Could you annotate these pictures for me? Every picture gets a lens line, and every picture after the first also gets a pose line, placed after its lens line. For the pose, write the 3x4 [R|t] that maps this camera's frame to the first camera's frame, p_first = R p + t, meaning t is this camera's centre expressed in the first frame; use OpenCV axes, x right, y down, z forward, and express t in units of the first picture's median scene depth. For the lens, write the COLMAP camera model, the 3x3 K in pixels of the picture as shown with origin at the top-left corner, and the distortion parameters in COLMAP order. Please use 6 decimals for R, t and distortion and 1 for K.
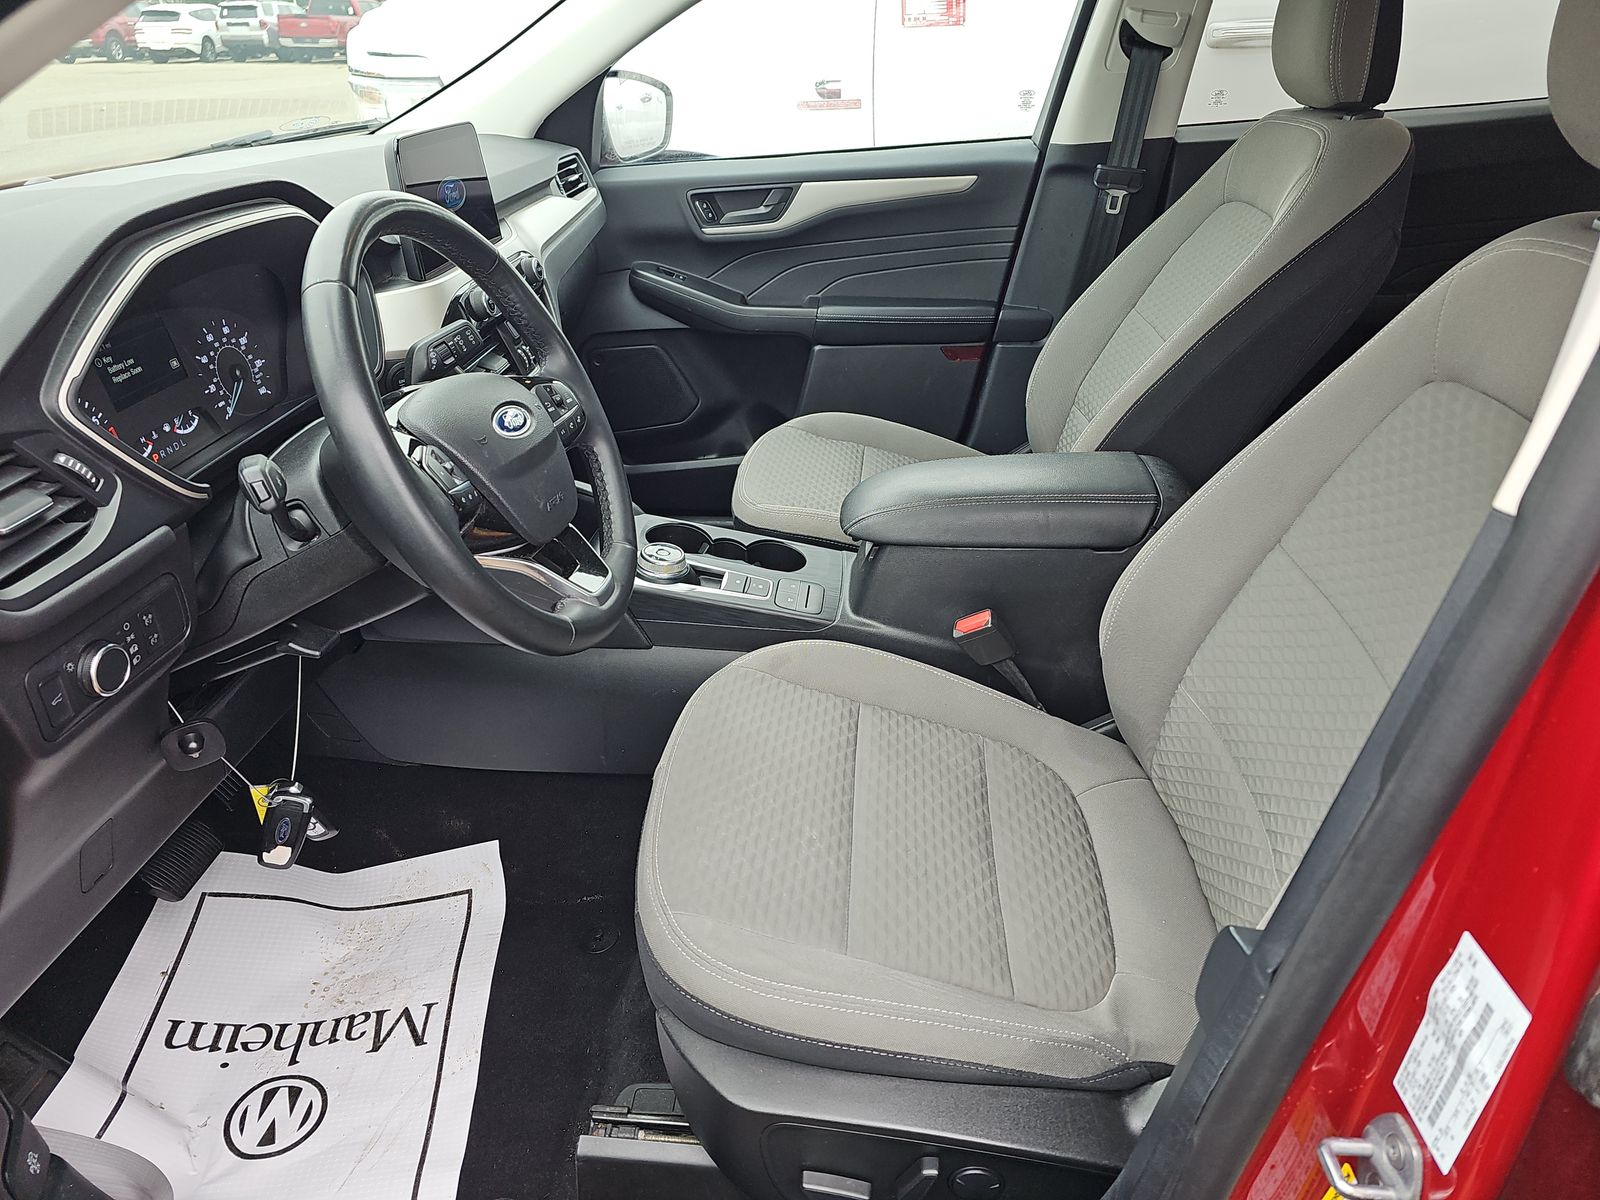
lens RADIAL K [[1067.5, 0, 805.6], [0, 1067.5, 606.7], [0, 0, 1]] dist [0.061199, -0.066188]
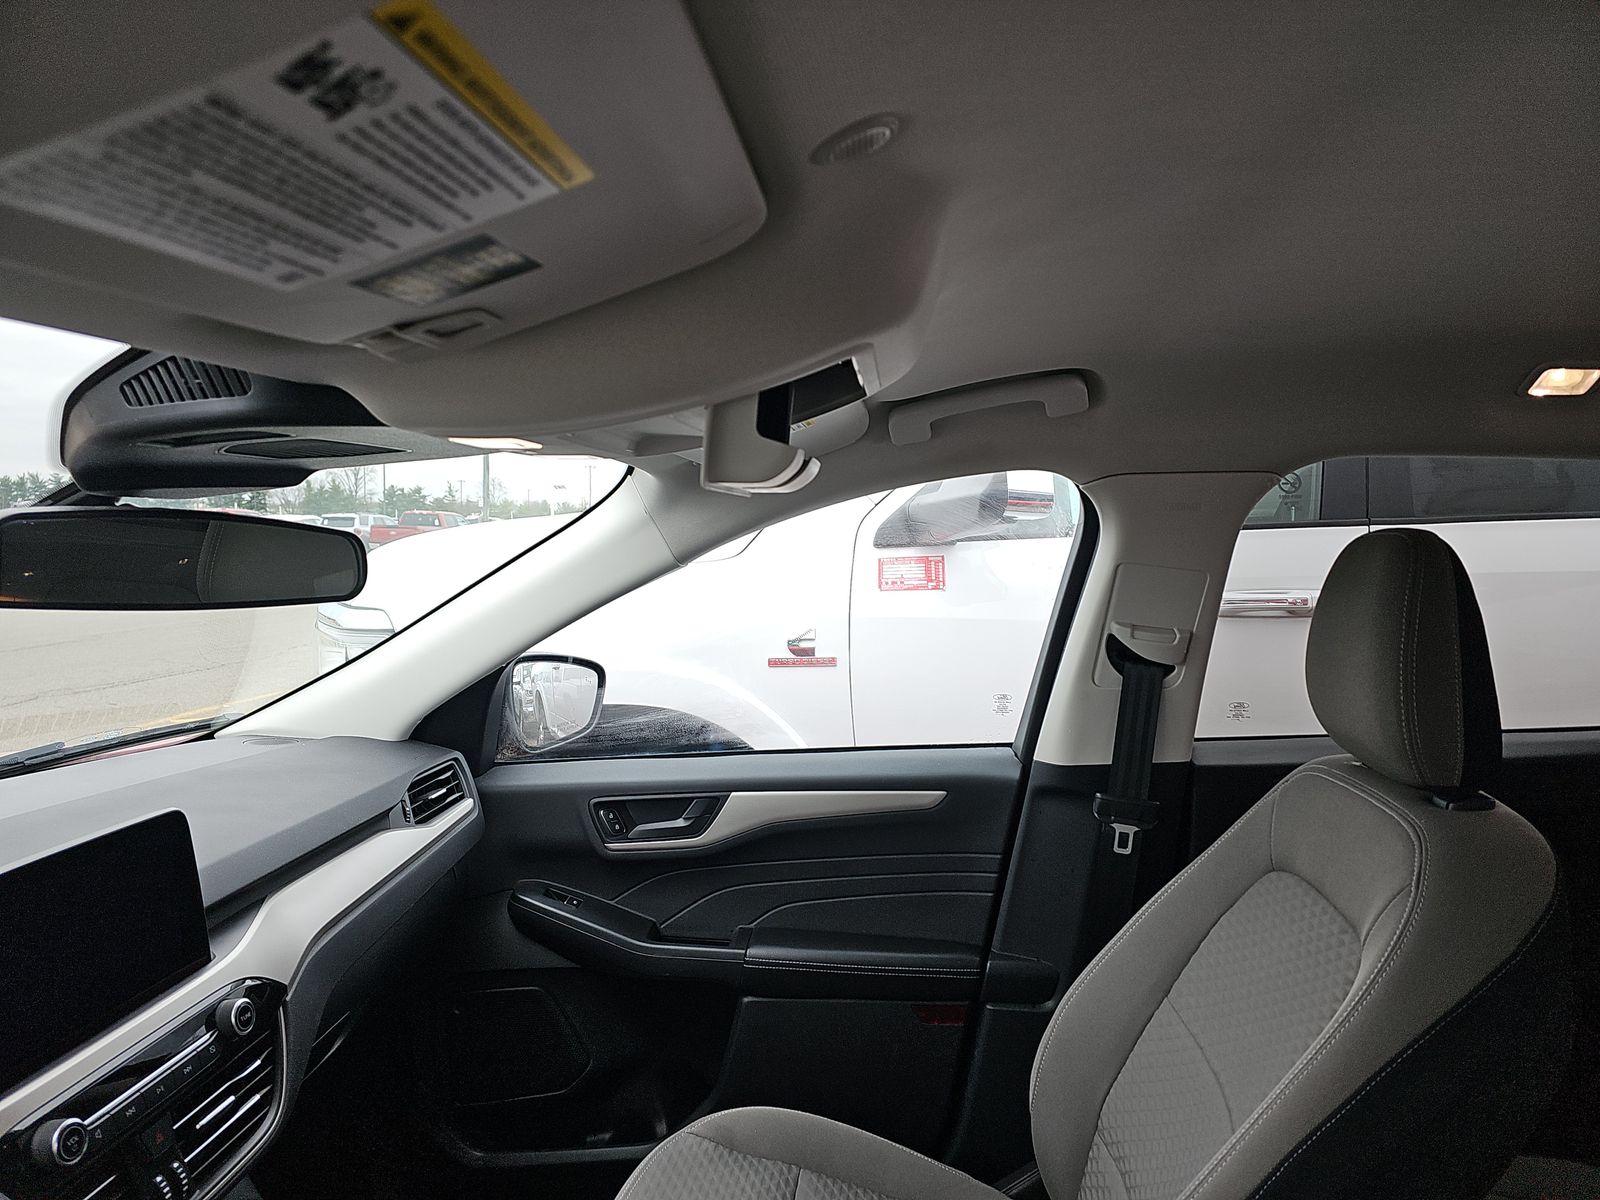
lens RADIAL K [[1067.5, 0, 805.6], [0, 1067.5, 606.7], [0, 0, 1]] dist [0.061199, -0.066188]
pose [[0.999405, 0.008409, -0.033437, 0.081225], [-0.021380, 0.911982, -0.409672, -0.199579], [0.027050, 0.410143, 0.911620, 0.219435]]
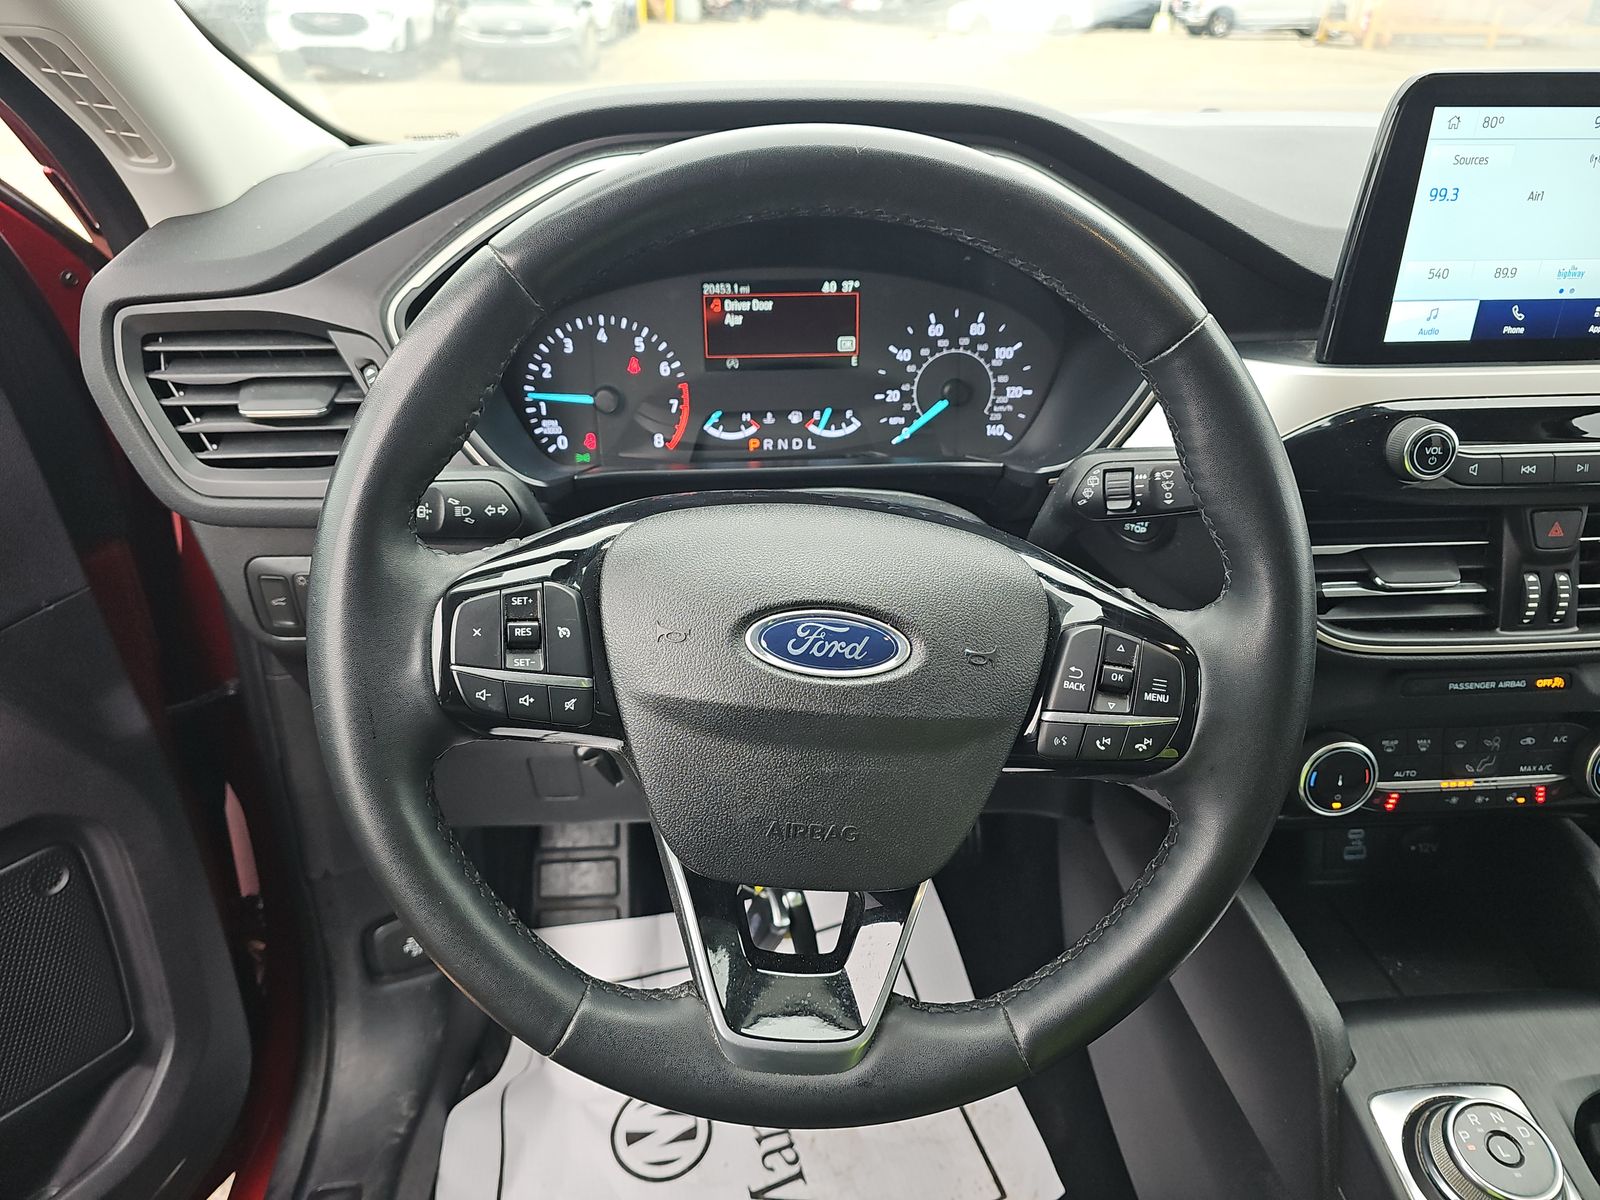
lens RADIAL K [[1067.5, 0, 805.6], [0, 1067.5, 606.7], [0, 0, 1]] dist [0.061199, -0.066188]
pose [[0.147589, 0.491163, -0.858473, 0.055423], [-0.480335, 0.794340, 0.371890, -0.172582], [0.864578, 0.357468, 0.353159, 0.402760]]
